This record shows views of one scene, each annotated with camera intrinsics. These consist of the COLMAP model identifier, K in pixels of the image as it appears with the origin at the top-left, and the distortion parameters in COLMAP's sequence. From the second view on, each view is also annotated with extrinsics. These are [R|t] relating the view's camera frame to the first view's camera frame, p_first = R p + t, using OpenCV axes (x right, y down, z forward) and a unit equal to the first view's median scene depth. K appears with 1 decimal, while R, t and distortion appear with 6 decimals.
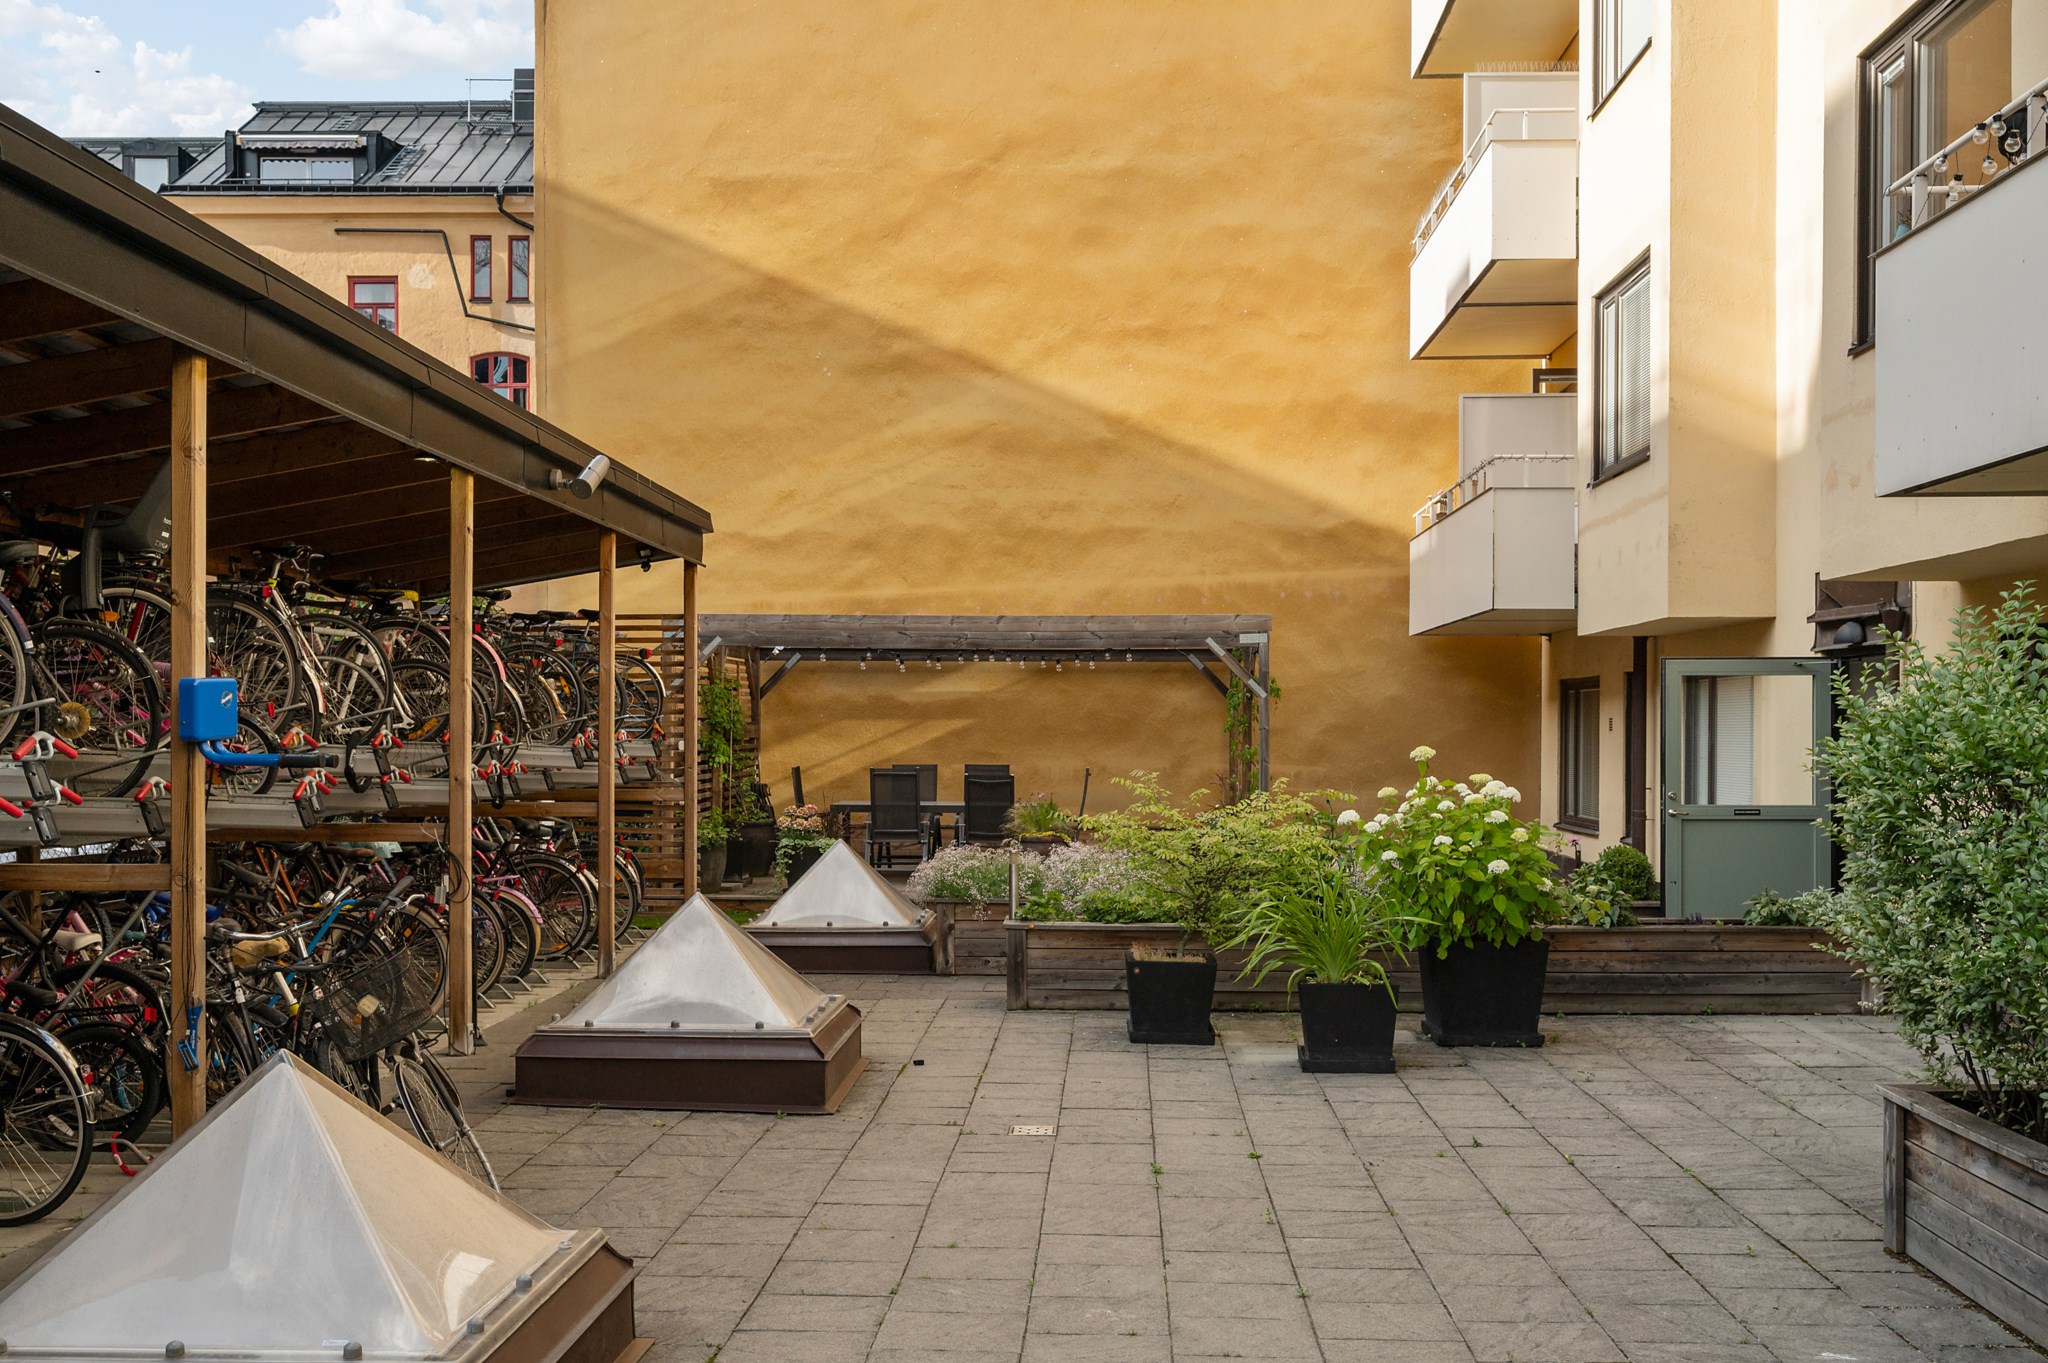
lens RADIAL K [[2133.8, 0, 1023.5], [0, 2133.8, 685.5], [0, 0, 1]] dist [-0.001030, 0.000000]
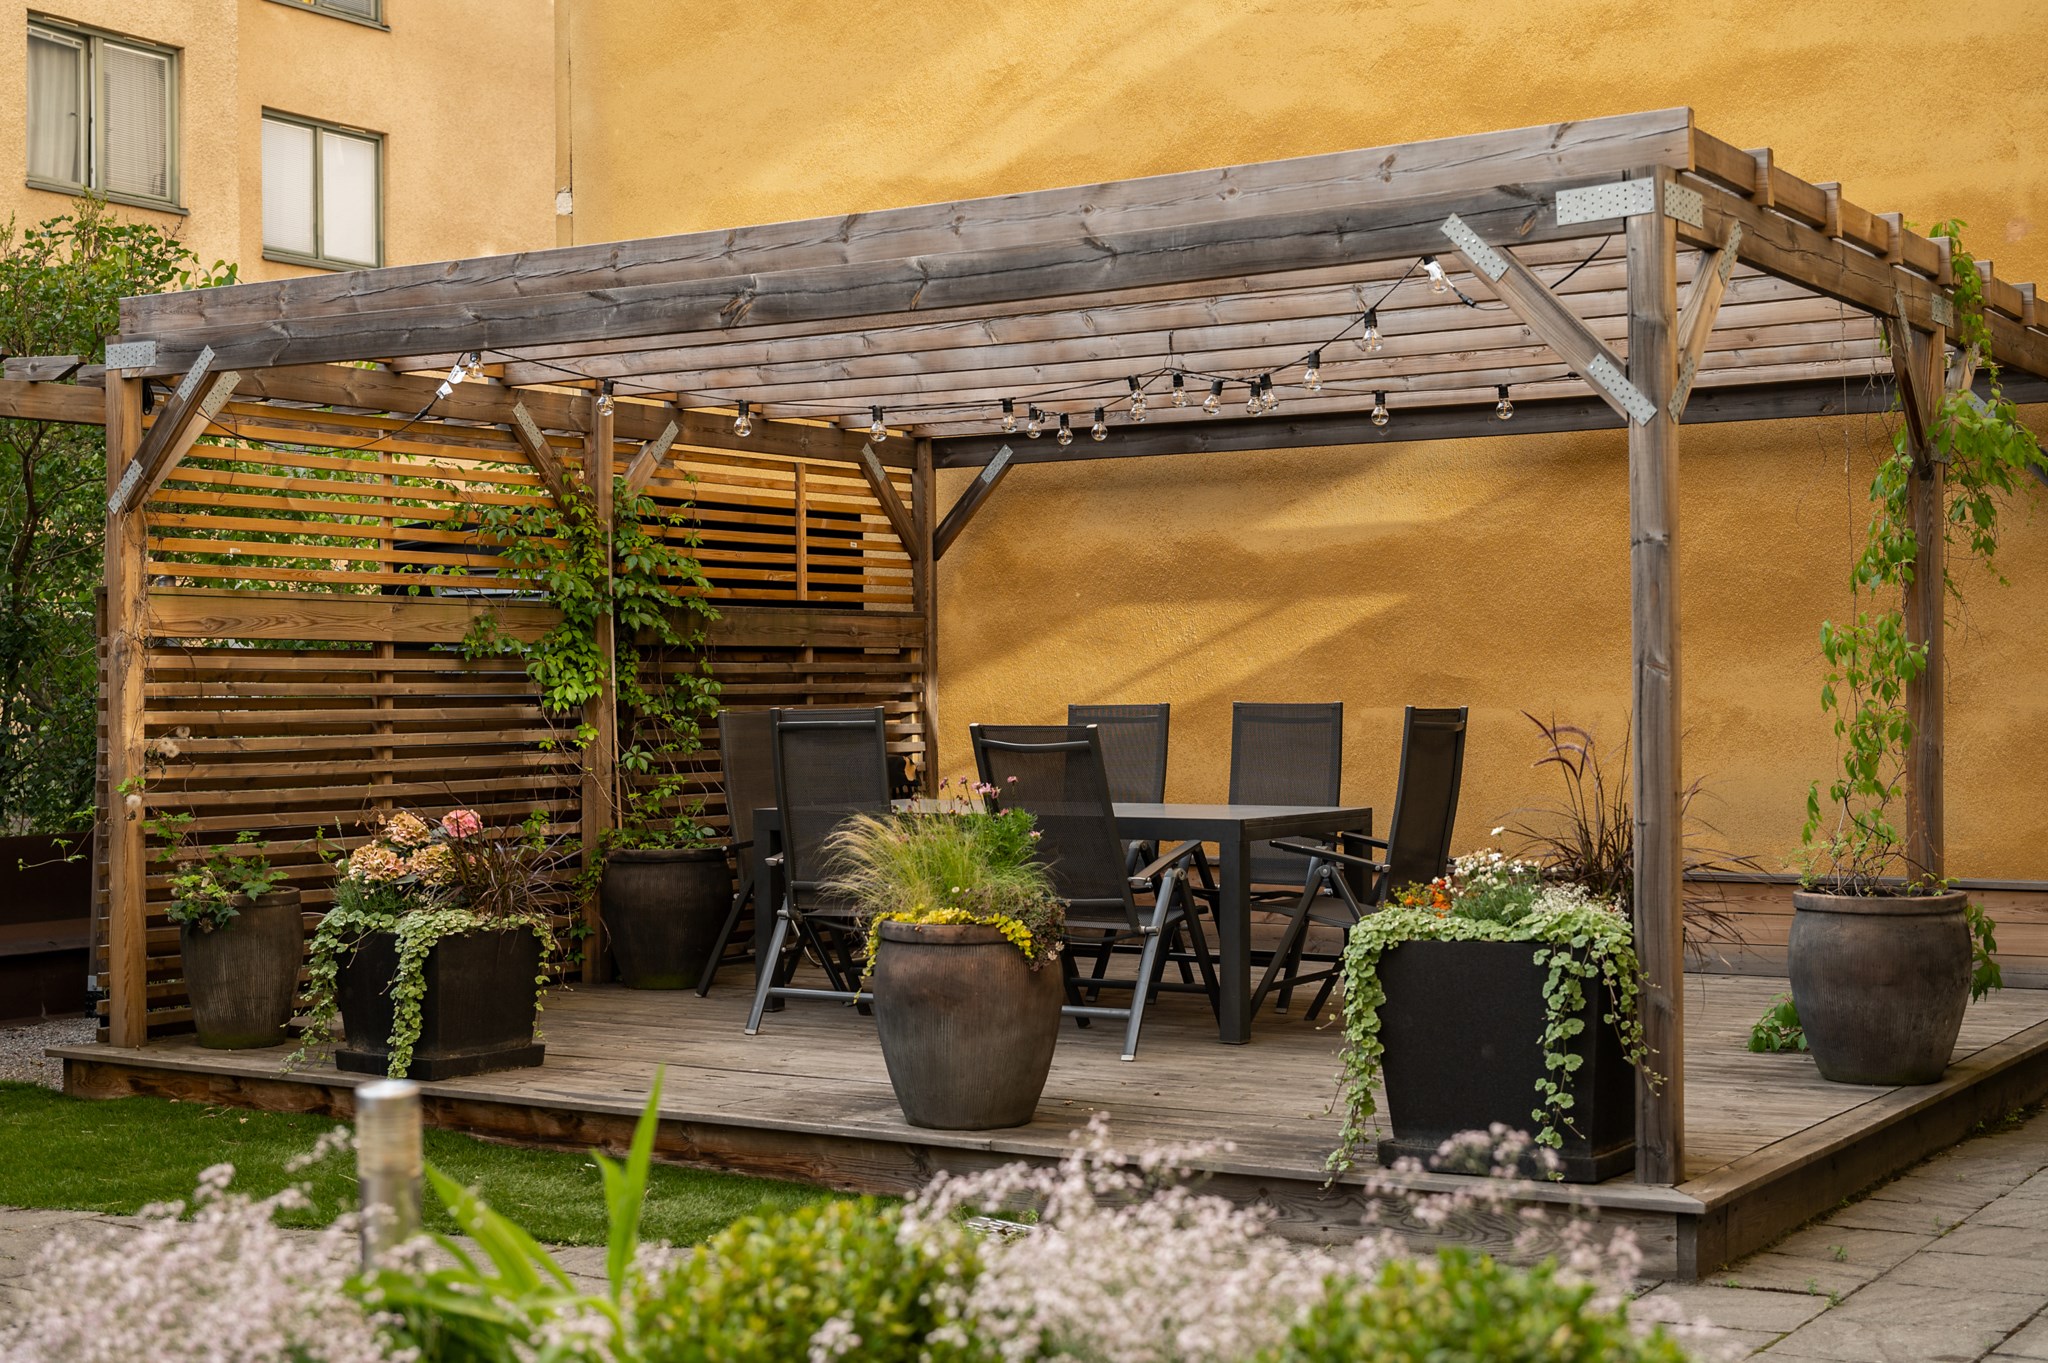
lens RADIAL K [[2786.7, 0, 1025.3], [0, 2786.7, 687.6], [0, 0, 1]] dist [0.016146, 0.000000]
pose [[0.863099, -0.009347, -0.504948, 0.173798], [0.017956, 0.999764, 0.012187, 0.025789], [0.504715, -0.019585, 0.863064, 0.522278]]
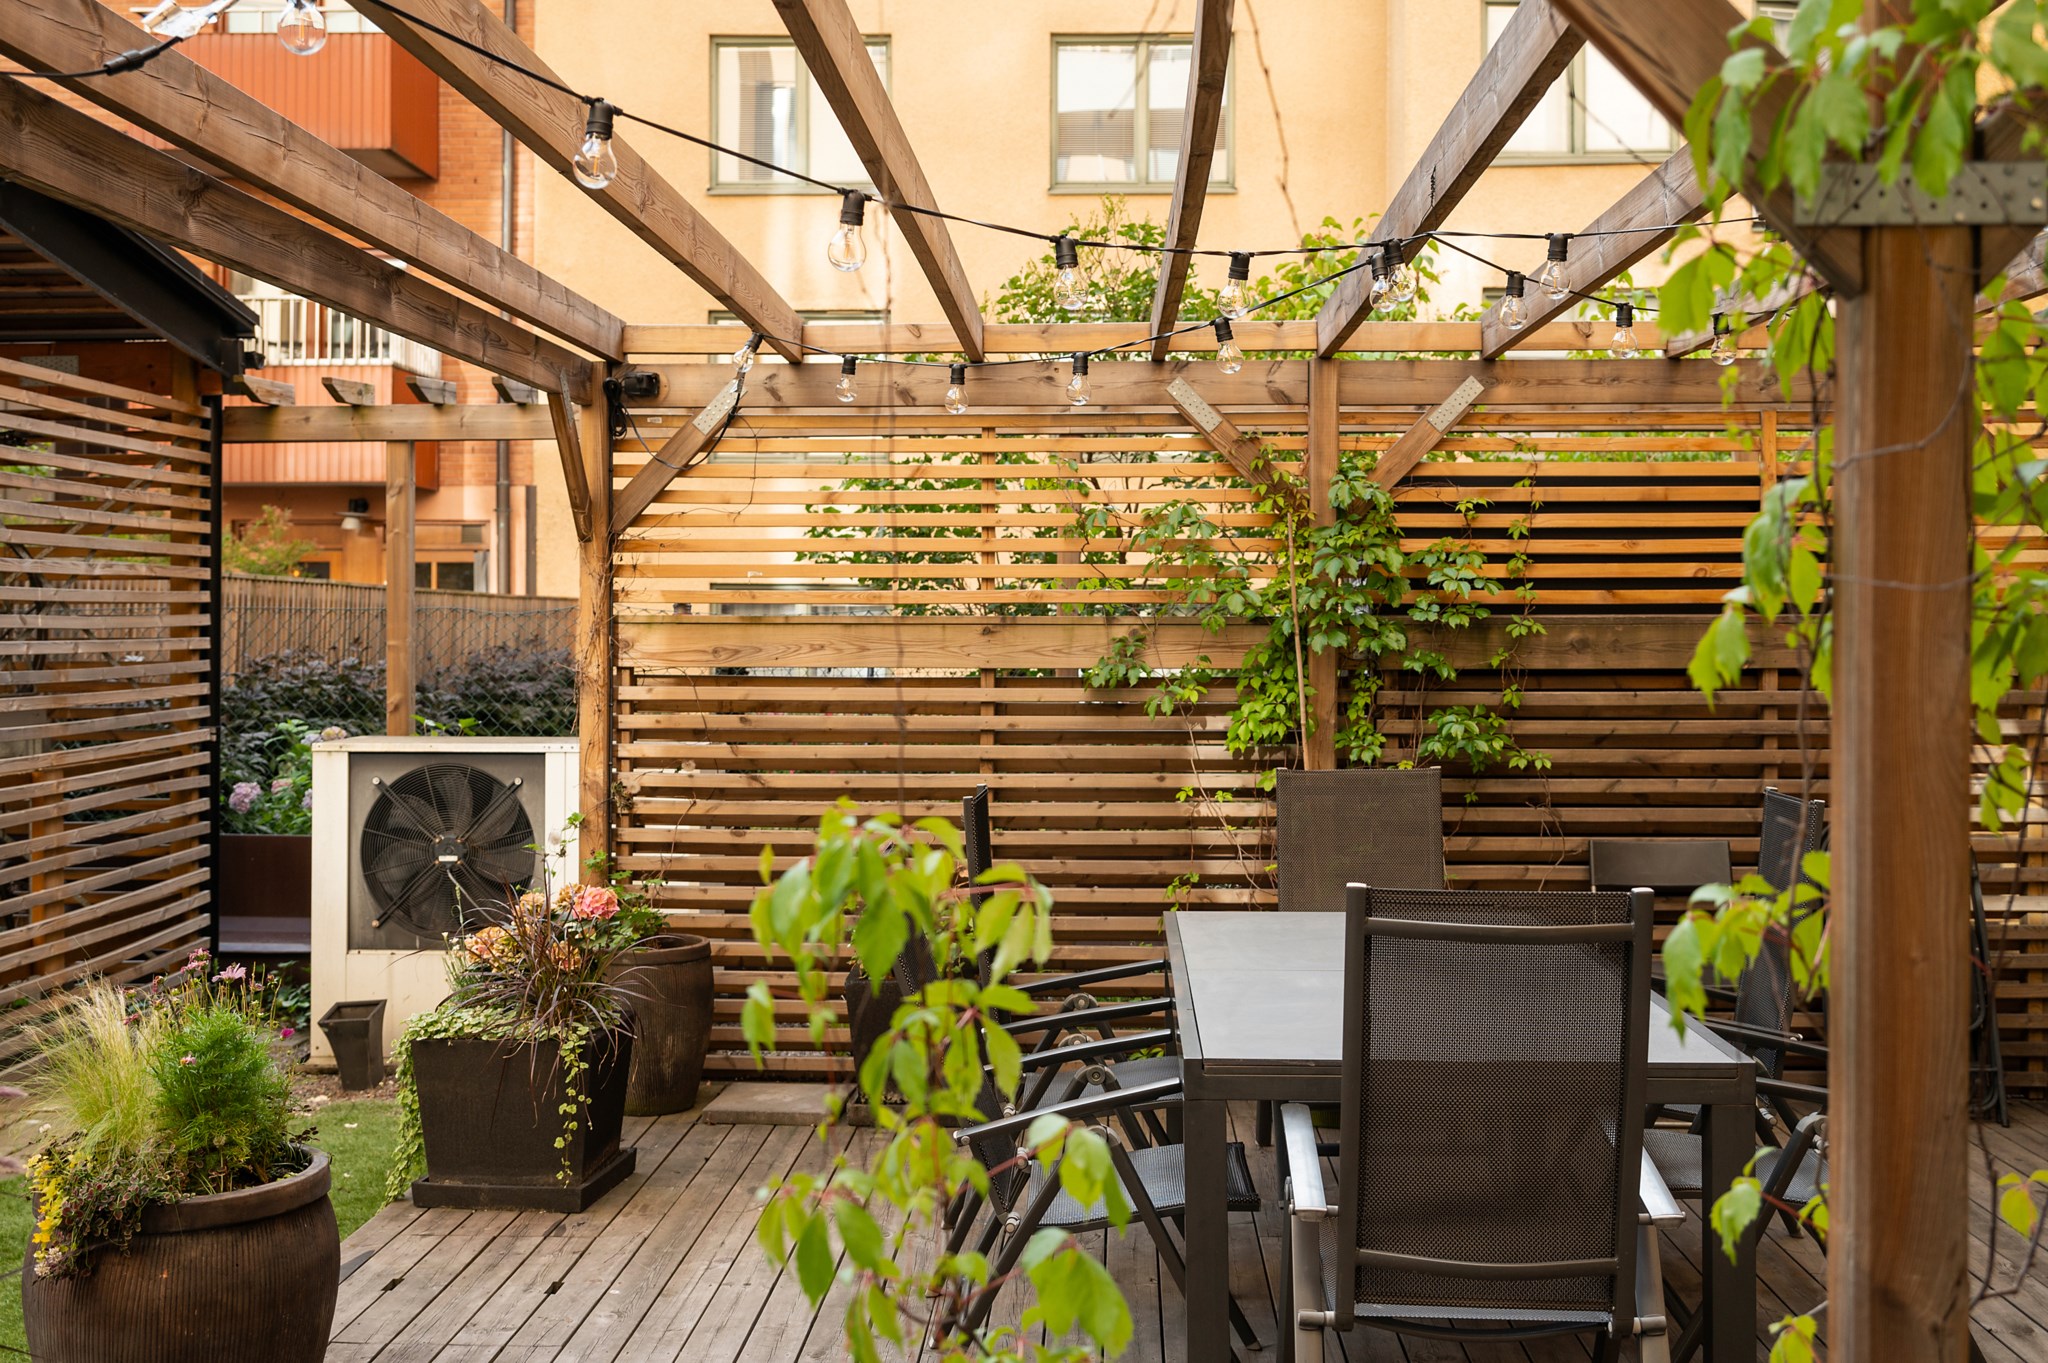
lens RADIAL K [[2144.7, 0, 1024.7], [0, 2144.7, 676.5], [0, 0, 1]] dist [-0.003026, 0.000000]
pose [[0.001396, 0.018479, -0.999828, 0.162122], [0.017170, 0.999681, 0.018500, 0.017914], [0.999852, -0.017193, 0.001079, 0.853810]]
